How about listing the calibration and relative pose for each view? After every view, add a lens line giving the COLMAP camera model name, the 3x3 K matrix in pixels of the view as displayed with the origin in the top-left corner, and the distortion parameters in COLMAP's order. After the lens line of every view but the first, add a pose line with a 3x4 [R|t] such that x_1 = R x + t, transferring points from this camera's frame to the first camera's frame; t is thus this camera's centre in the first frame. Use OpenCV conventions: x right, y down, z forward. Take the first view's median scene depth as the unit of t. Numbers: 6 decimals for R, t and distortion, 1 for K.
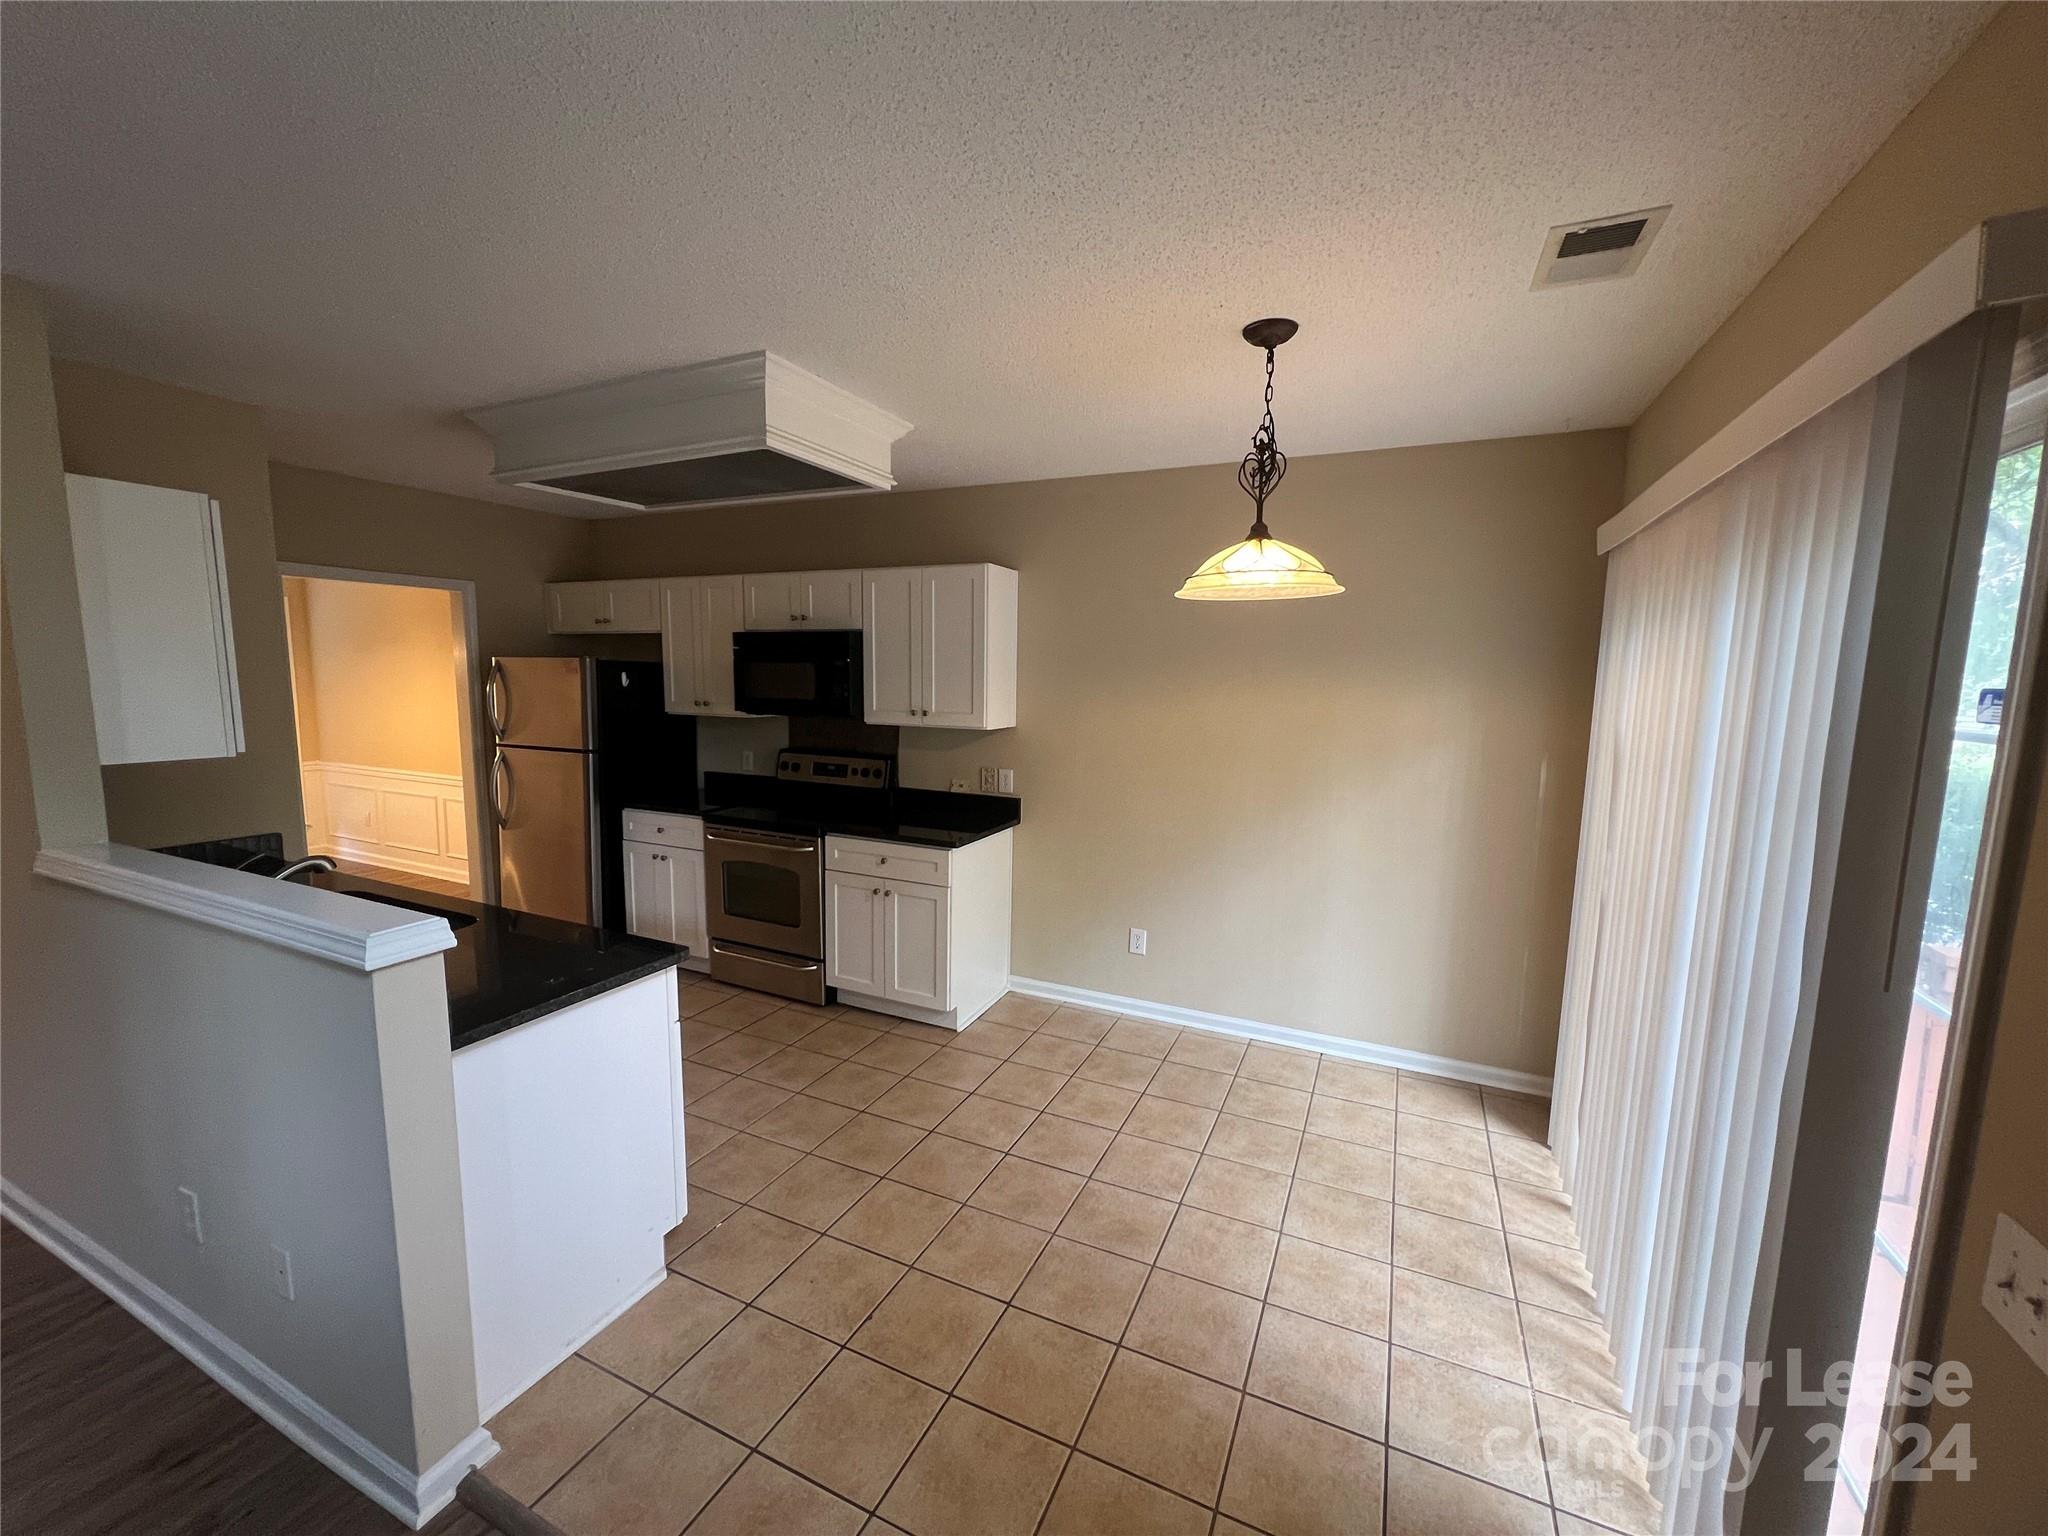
lens RADIAL K [[811.2, 0, 1015.7], [0, 811.2, 778.3], [0, 0, 1]] dist [-0.000622, 0.000298]
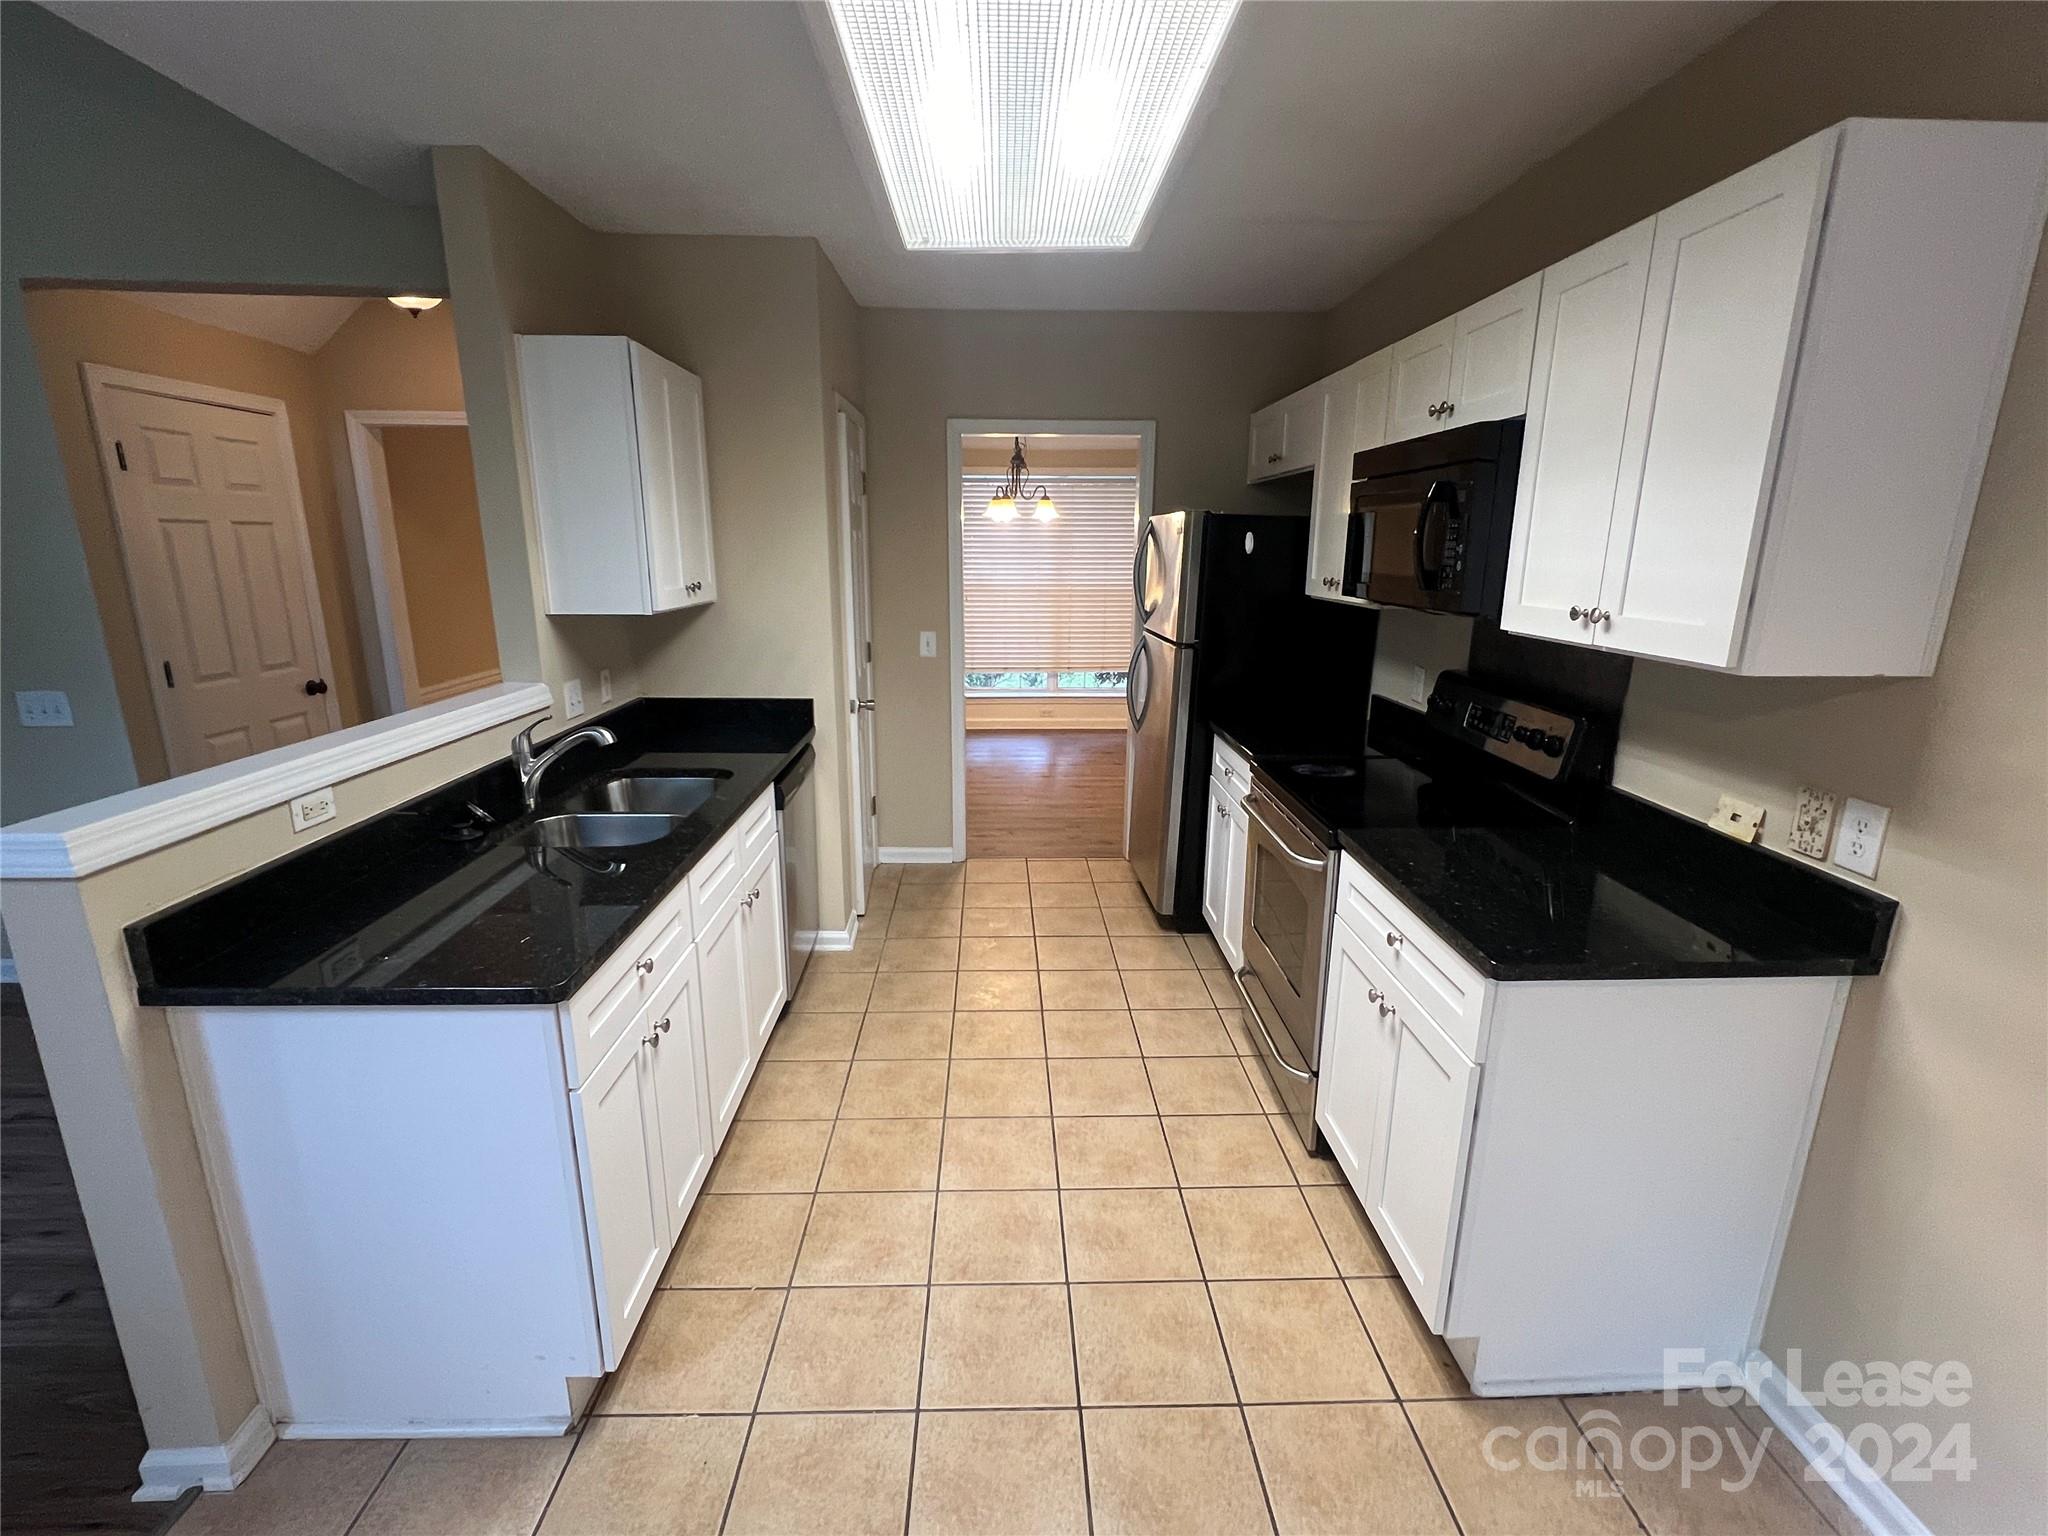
lens RADIAL K [[918.8, 0, 1014.4], [0, 918.8, 773.8], [0, 0, 1]] dist [-0.000598, 0.000028]
pose [[0.440430, 0.206106, -0.873809, 0.156561], [-0.108037, 0.978386, 0.176318, -0.051644], [0.891263, 0.016748, 0.453178, 0.529478]]
